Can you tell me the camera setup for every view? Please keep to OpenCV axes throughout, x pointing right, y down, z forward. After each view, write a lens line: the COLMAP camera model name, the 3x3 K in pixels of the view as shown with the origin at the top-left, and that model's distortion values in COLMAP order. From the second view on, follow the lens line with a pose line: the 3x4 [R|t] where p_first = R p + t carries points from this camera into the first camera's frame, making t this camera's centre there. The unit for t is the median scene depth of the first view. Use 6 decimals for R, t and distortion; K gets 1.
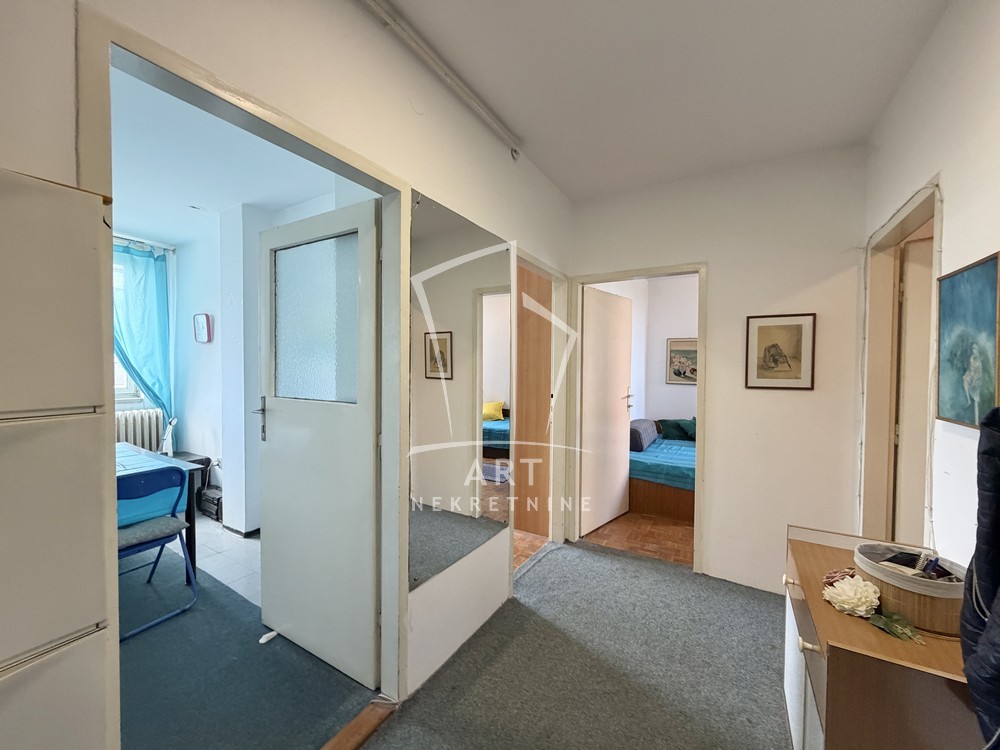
lens RADIAL K [[395.1, 0, 498.0], [0, 395.1, 375.9], [0, 0, 1]] dist [-0.000938, -0.000148]
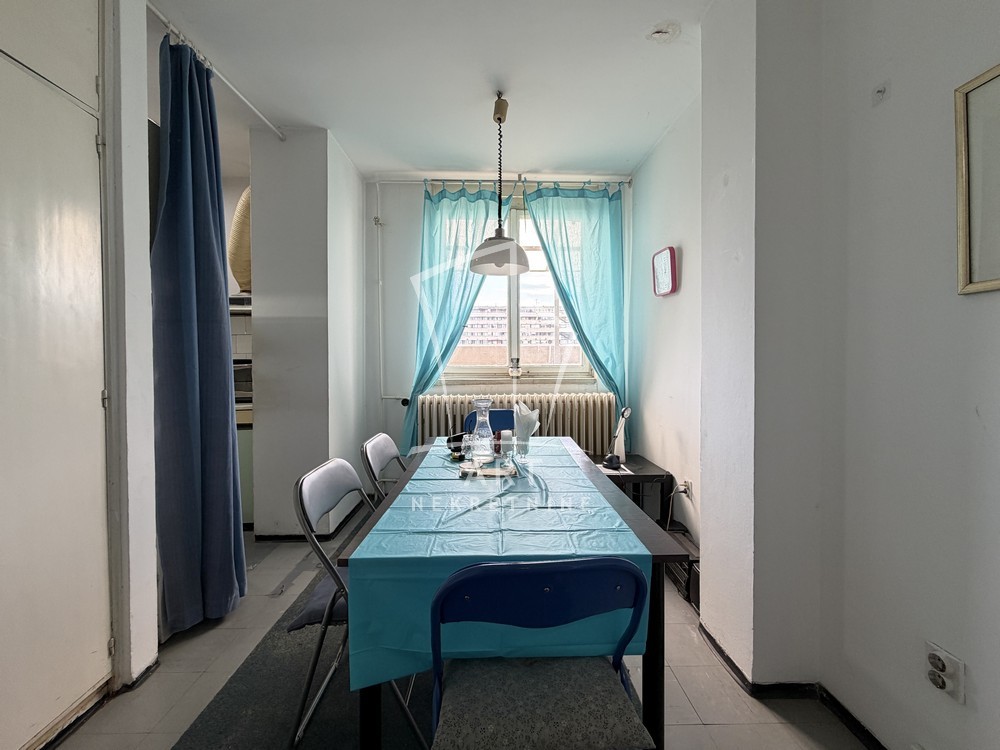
lens RADIAL K [[395.1, 0, 498.3], [0, 395.1, 369.4], [0, 0, 1]] dist [-0.000938, -0.000148]
pose [[0.531590, 0.008728, -0.846957, -0.340800], [-0.008615, 0.999951, 0.004897, 0.037438], [0.846958, 0.004694, 0.531639, 0.422723]]
